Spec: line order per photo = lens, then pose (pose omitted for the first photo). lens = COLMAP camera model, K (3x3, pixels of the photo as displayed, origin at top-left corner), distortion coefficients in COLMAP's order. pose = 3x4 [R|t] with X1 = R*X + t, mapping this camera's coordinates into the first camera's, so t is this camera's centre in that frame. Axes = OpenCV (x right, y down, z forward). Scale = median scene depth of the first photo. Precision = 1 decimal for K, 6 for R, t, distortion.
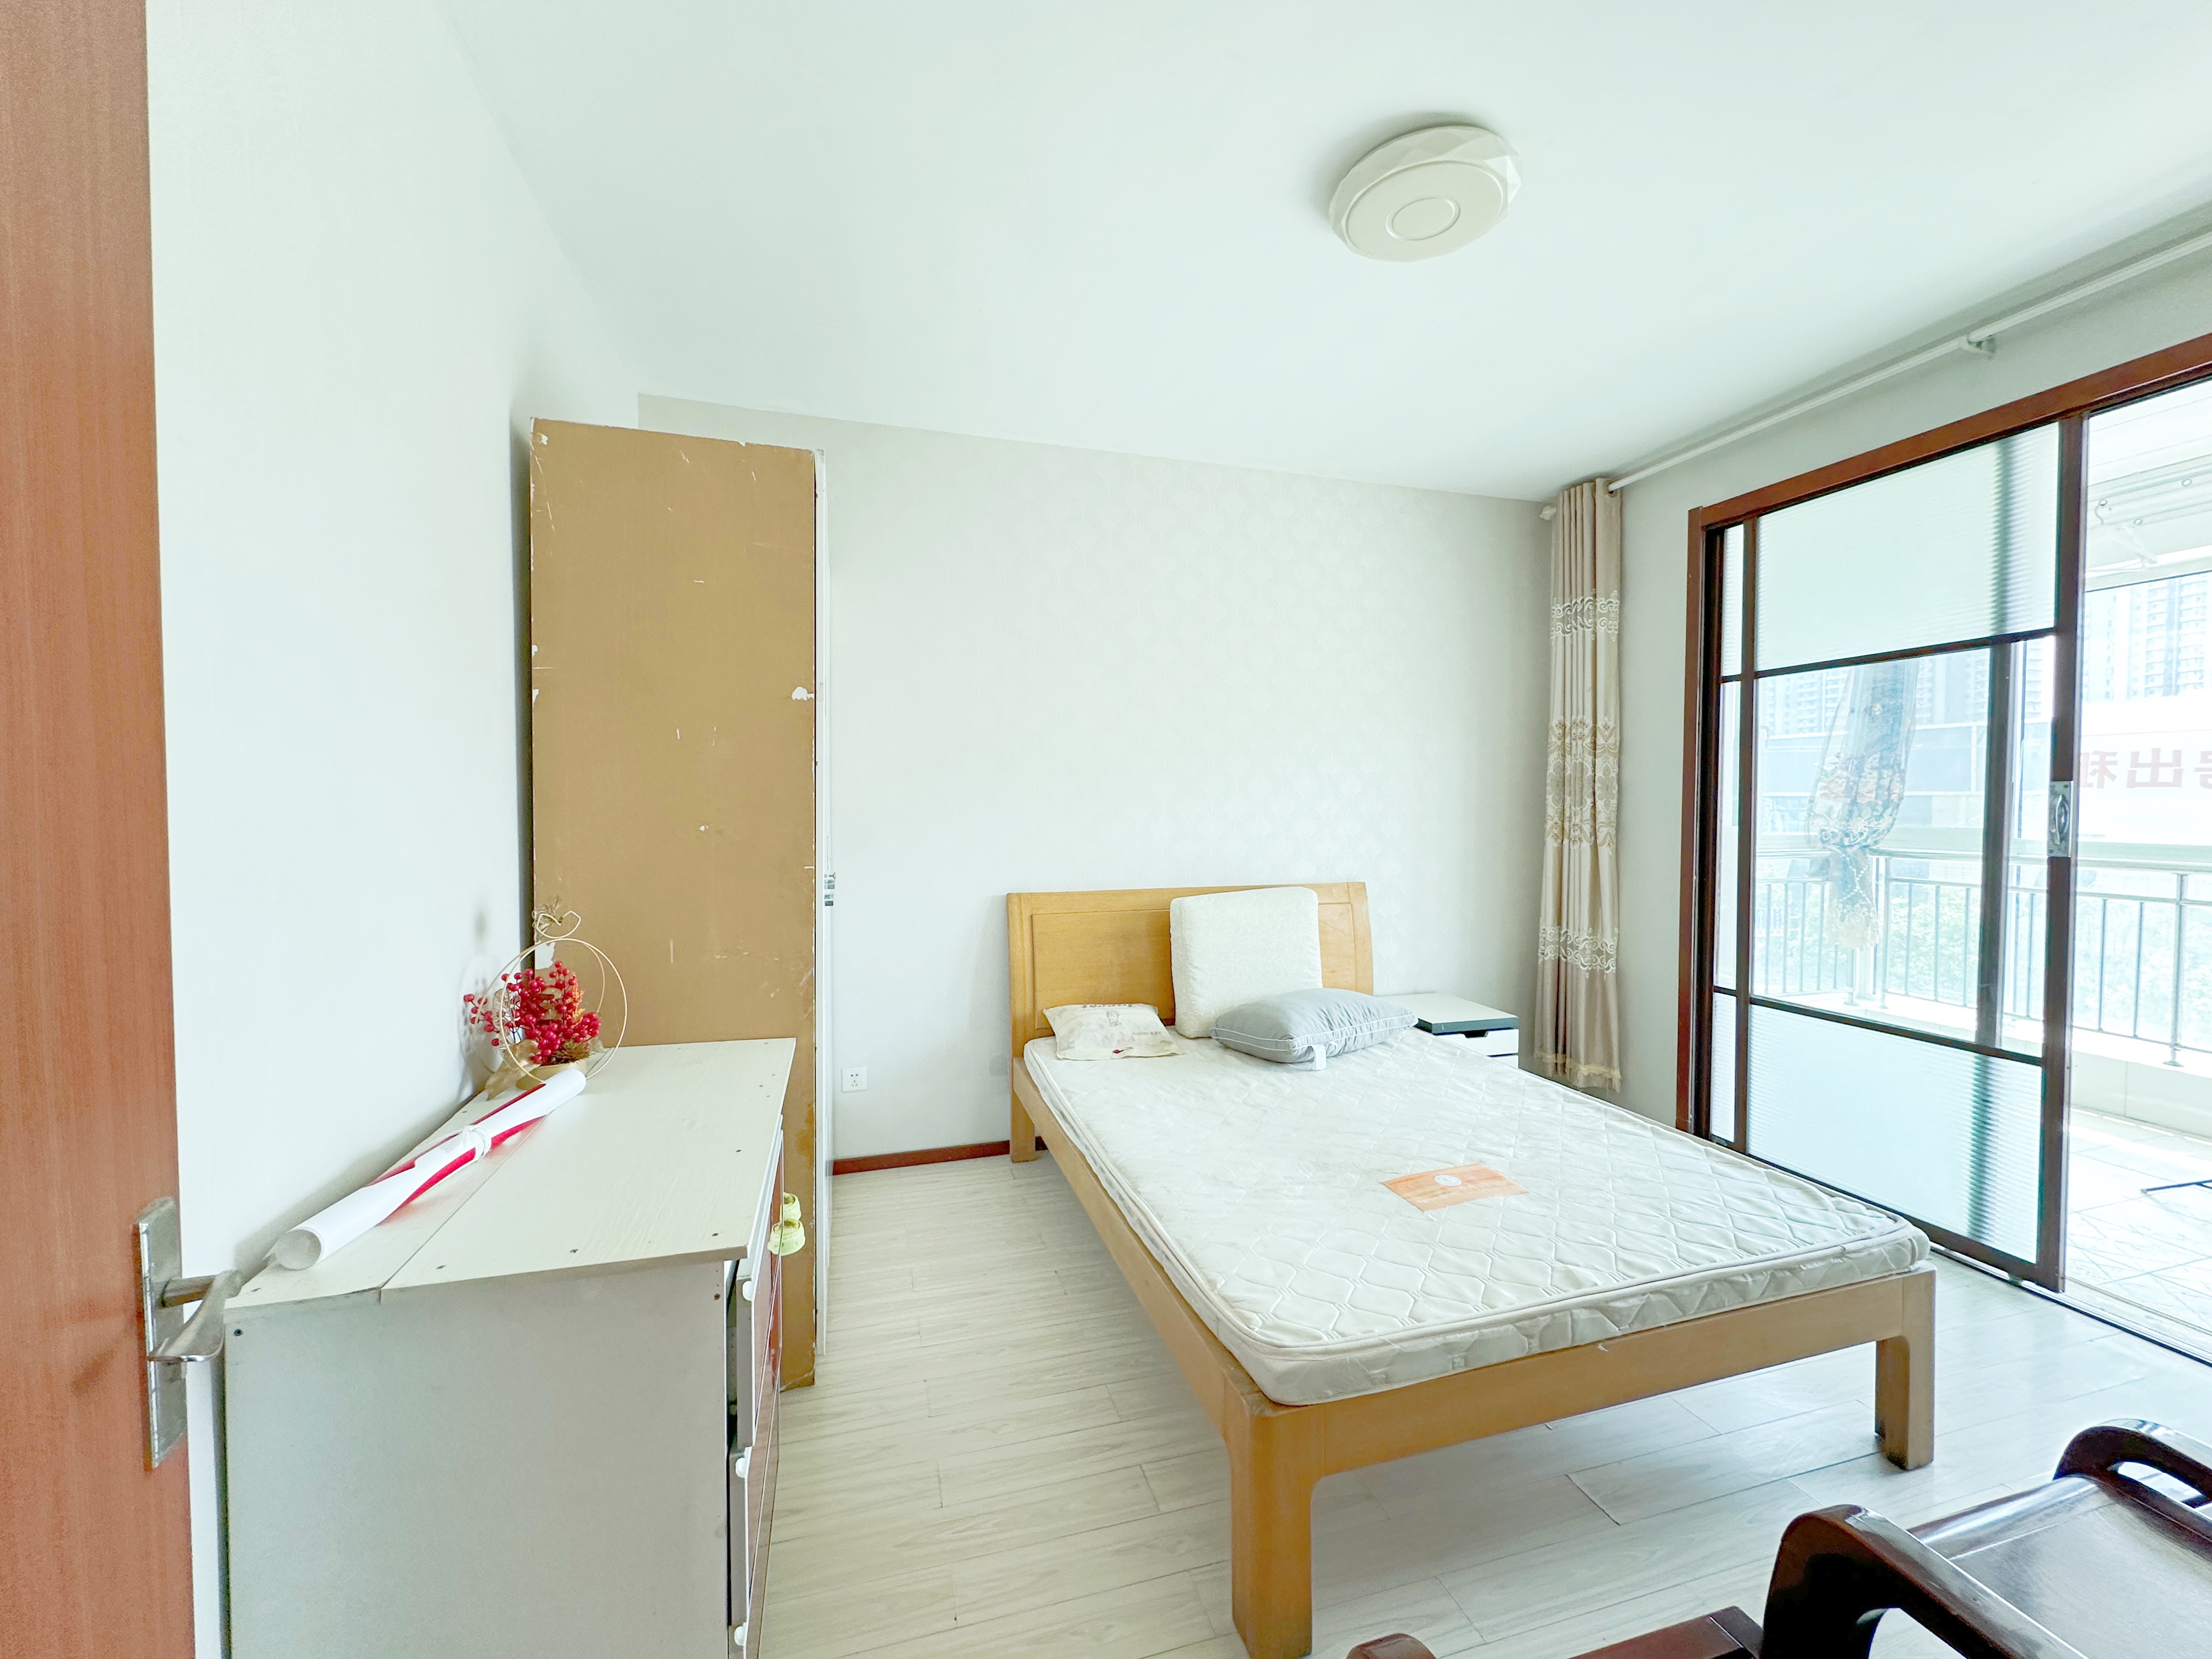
lens RADIAL K [[884.5, 0, 1112.3], [0, 884.5, 827.4], [0, 0, 1]] dist [0.002679, 0.000443]
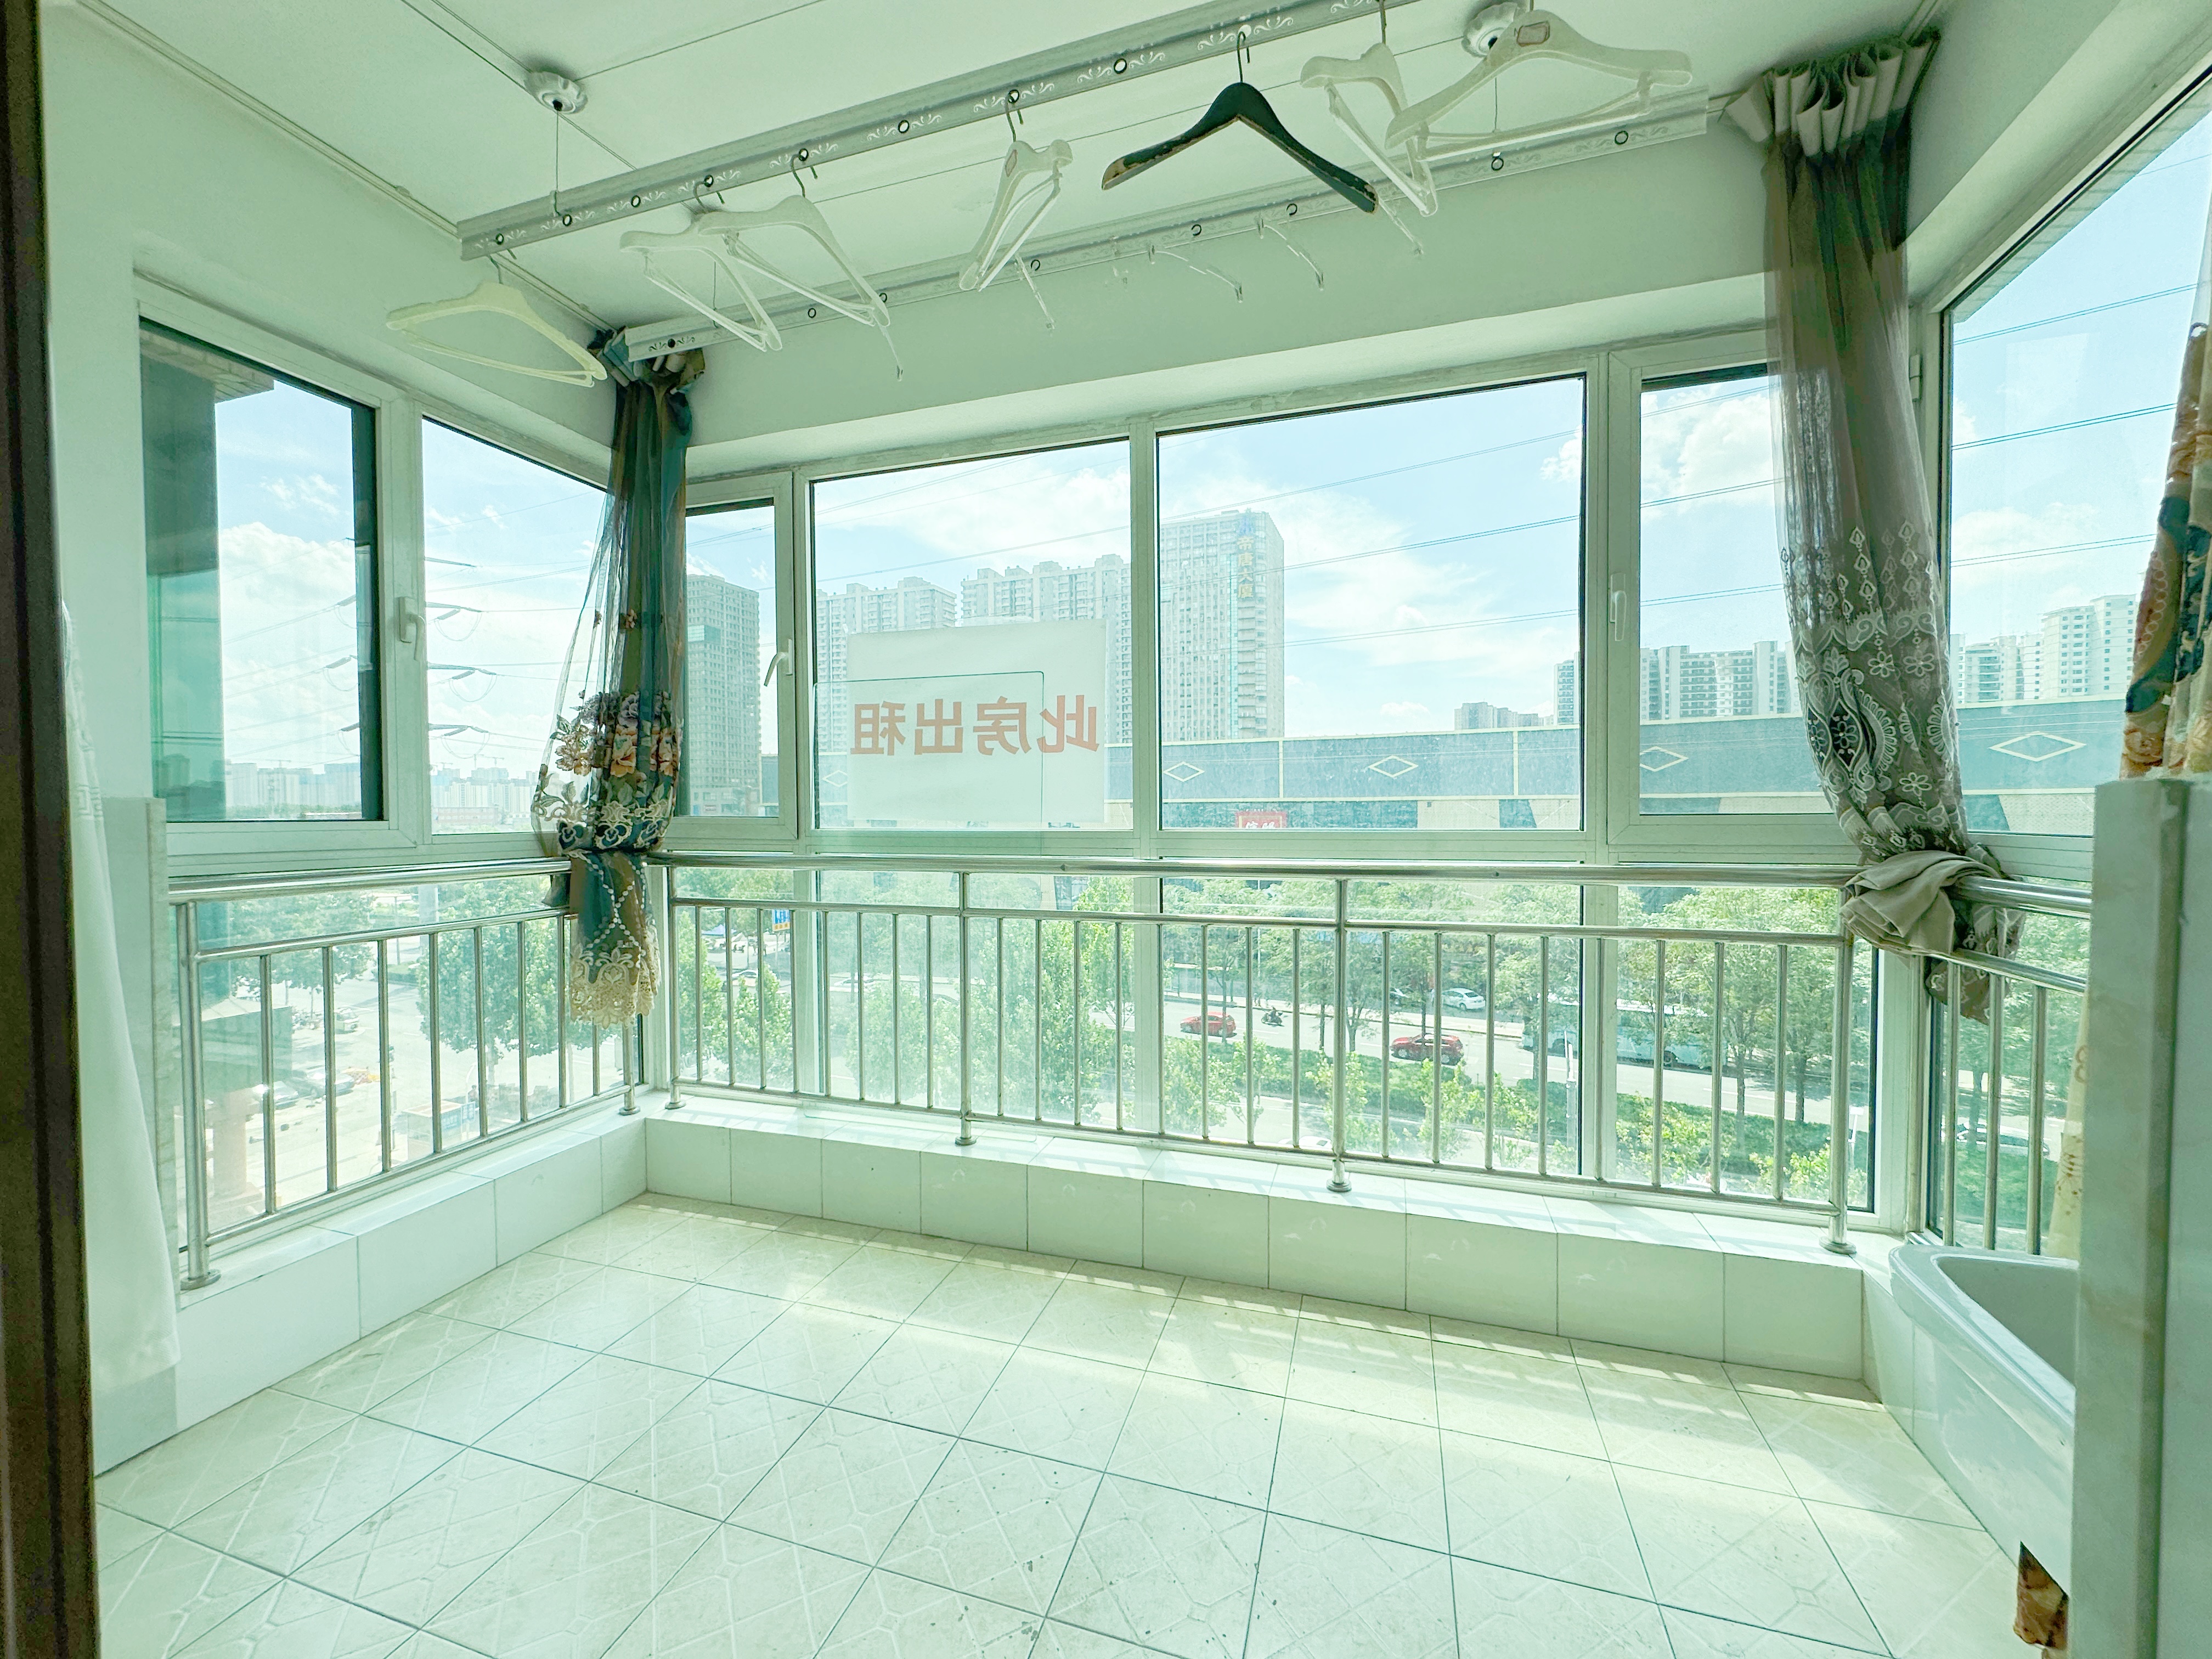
lens RADIAL K [[884.5, 0, 1105.4], [0, 884.5, 833.9], [0, 0, 1]] dist [0.002679, 0.000443]
pose [[0.570654, -0.021646, 0.820905, 0.553965], [0.028968, 0.999561, 0.006219, 0.016338], [-0.820680, 0.020231, 0.571030, 0.404246]]
